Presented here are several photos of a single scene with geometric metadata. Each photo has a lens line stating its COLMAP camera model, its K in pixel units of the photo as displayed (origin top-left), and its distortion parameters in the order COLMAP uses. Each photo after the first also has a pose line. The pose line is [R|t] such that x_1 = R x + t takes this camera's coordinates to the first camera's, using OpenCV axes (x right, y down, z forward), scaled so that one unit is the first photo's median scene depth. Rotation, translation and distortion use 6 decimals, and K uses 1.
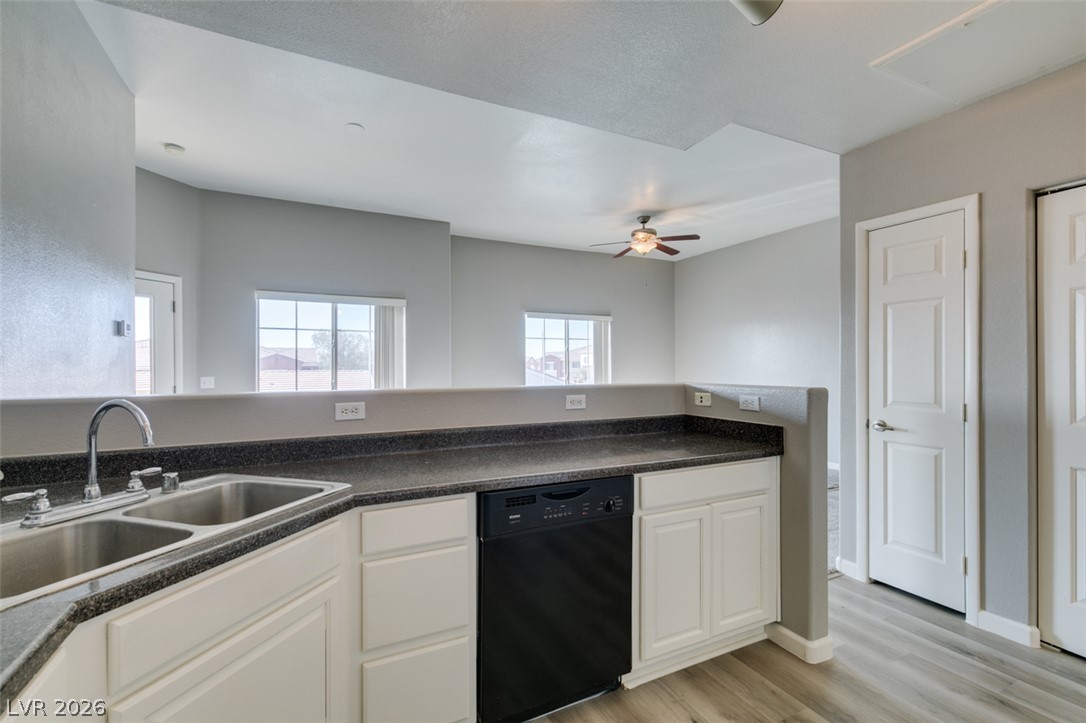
lens RADIAL K [[492.3, 0, 543.0], [0, 492.3, 361.5], [0, 0, 1]] dist [-0.002431, -0.000172]
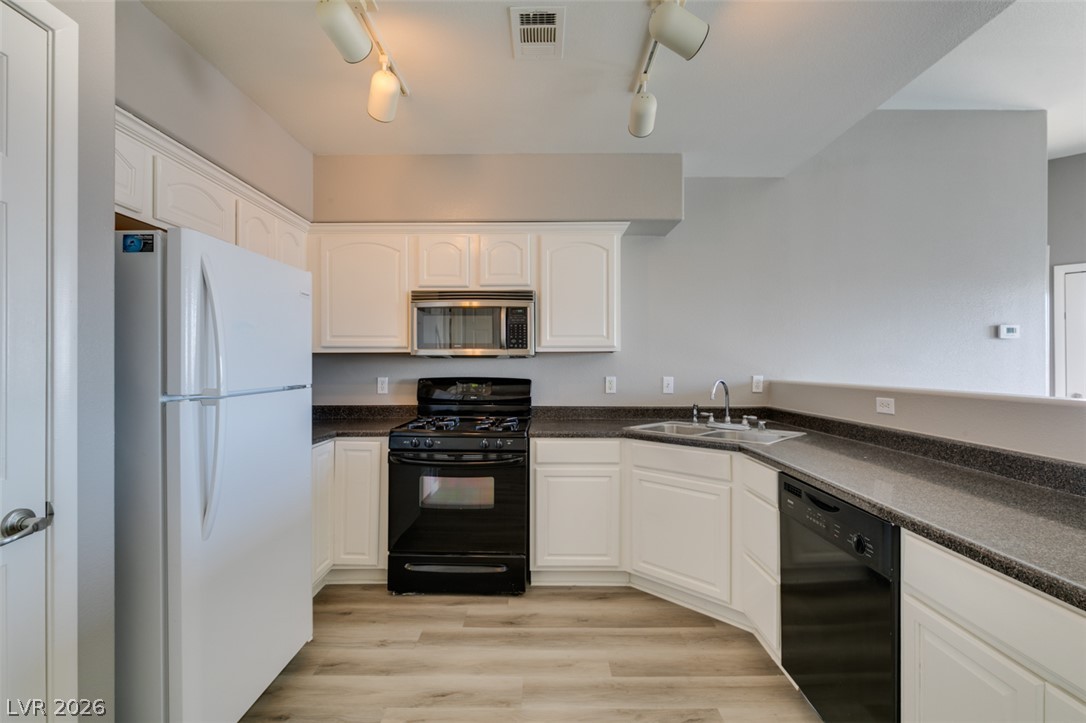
lens RADIAL K [[492.3, 0, 543.0], [0, 492.3, 361.5], [0, 0, 1]] dist [-0.002431, -0.000172]
pose [[-0.430786, 0.000048, -0.902454, 0.981546], [0.000705, 1.000000, -0.000283, 0.002135], [0.902454, -0.000758, -0.430786, 0.824689]]
